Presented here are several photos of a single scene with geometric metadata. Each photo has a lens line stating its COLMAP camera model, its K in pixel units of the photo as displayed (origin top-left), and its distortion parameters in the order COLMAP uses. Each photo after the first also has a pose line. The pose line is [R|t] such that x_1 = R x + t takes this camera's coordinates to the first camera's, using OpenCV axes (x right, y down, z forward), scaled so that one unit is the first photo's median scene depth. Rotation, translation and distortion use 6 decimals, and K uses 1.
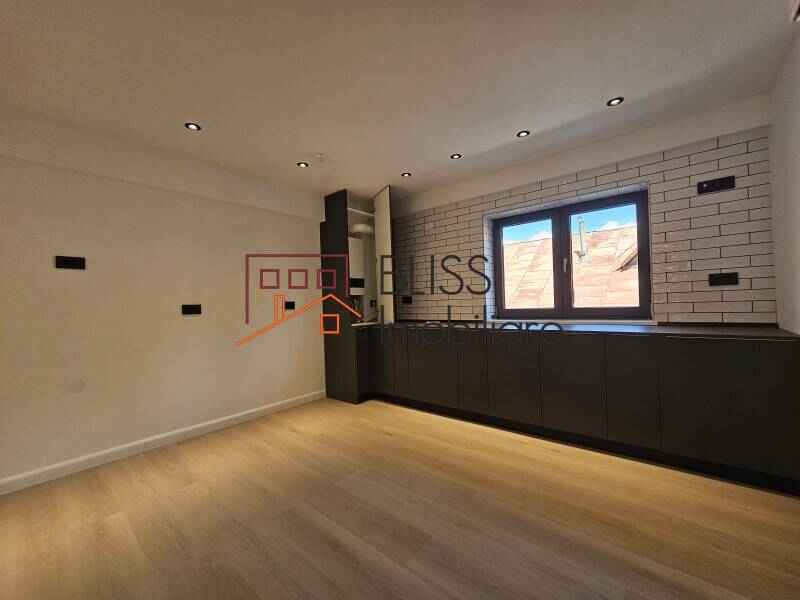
lens RADIAL K [[321.4, 0, 400.0], [0, 321.4, 300.0], [0, 0, 1]] dist [-0.000251, -0.000031]
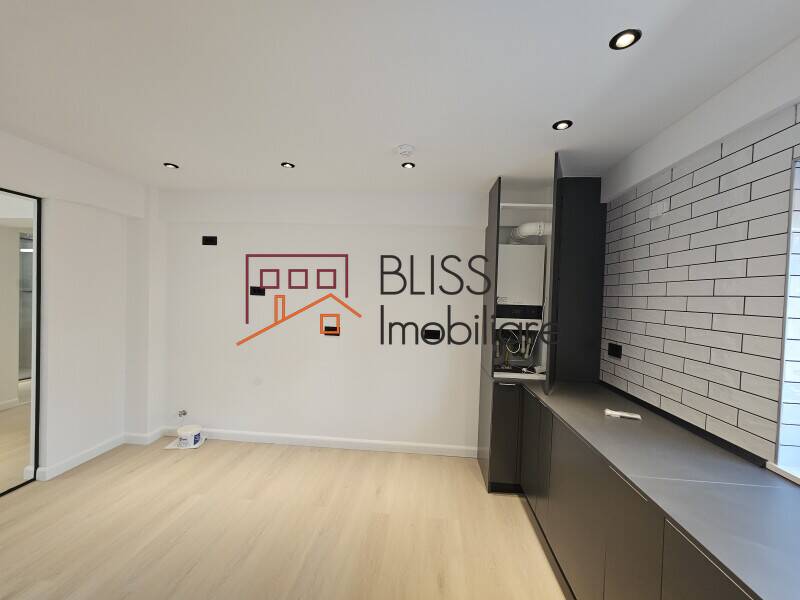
lens RADIAL K [[321.4, 0, 400.0], [0, 321.4, 300.0], [0, 0, 1]] dist [-0.000251, -0.000031]
pose [[0.577994, 0.061680, -0.813706, 0.270510], [-0.046332, 0.998011, 0.042740, -0.098612], [0.814724, 0.012997, 0.579703, 0.416544]]
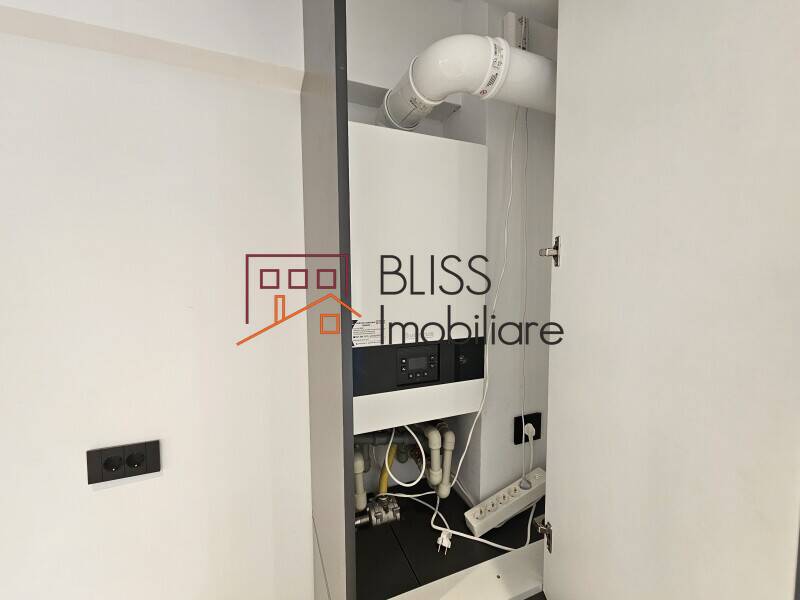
lens RADIAL K [[321.4, 0, 400.0], [0, 321.4, 300.0], [0, 0, 1]] dist [-0.000251, -0.000031]
pose [[0.872052, 0.061916, -0.485480, -0.062286], [-0.020004, 0.995646, 0.091048, -0.118775], [0.489003, -0.069687, 0.869494, 0.846428]]
